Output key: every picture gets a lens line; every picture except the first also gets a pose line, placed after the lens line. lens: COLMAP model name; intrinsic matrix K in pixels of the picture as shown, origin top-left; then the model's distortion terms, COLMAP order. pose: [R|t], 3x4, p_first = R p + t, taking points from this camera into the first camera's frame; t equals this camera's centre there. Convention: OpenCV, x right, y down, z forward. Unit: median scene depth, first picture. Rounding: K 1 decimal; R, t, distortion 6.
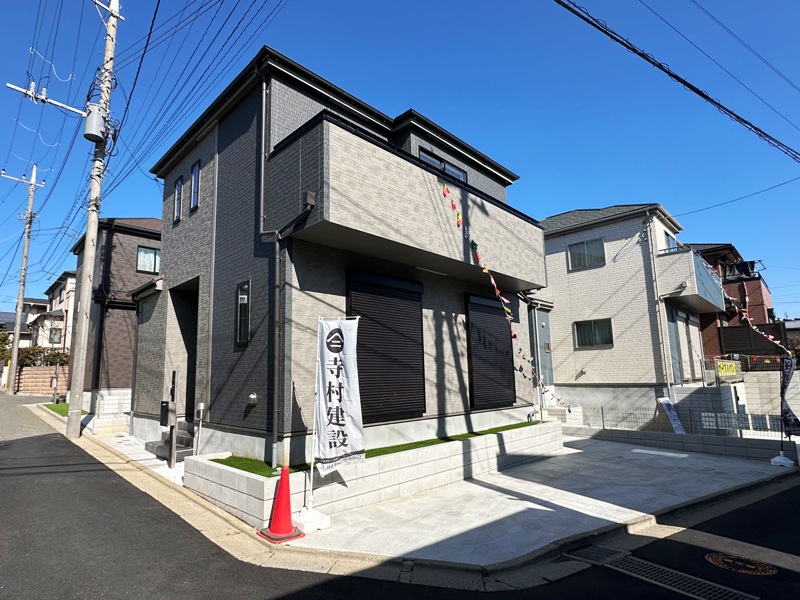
lens RADIAL K [[426.8, 0, 399.5], [0, 426.8, 320.7], [0, 0, 1]] dist [-0.000553, 0.013555]
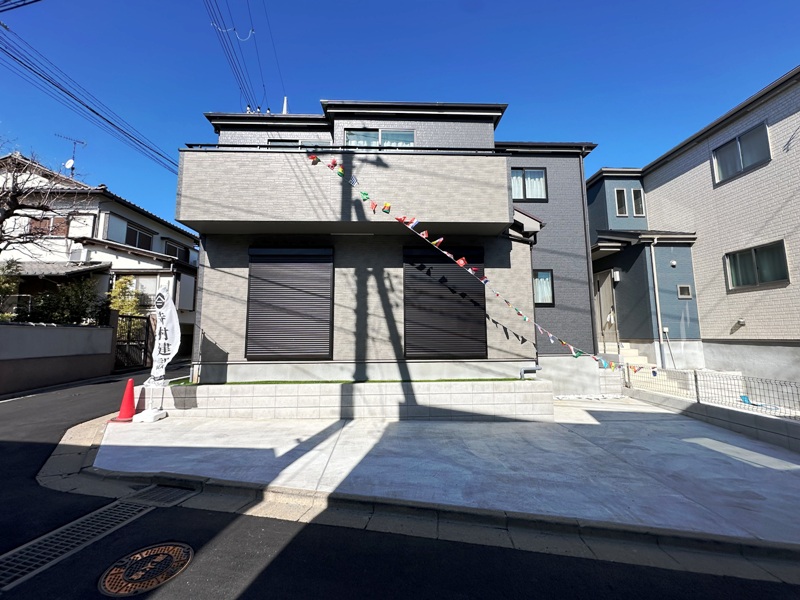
lens RADIAL K [[320.1, 0, 400.0], [0, 320.1, 300.0], [0, 0, 1]] dist [-0.003527, 0.000082]
pose [[0.725740, -0.064156, -0.684971, 0.763528], [0.083005, 0.996535, -0.005393, 0.077034], [0.682943, -0.052942, 0.728551, 0.470212]]
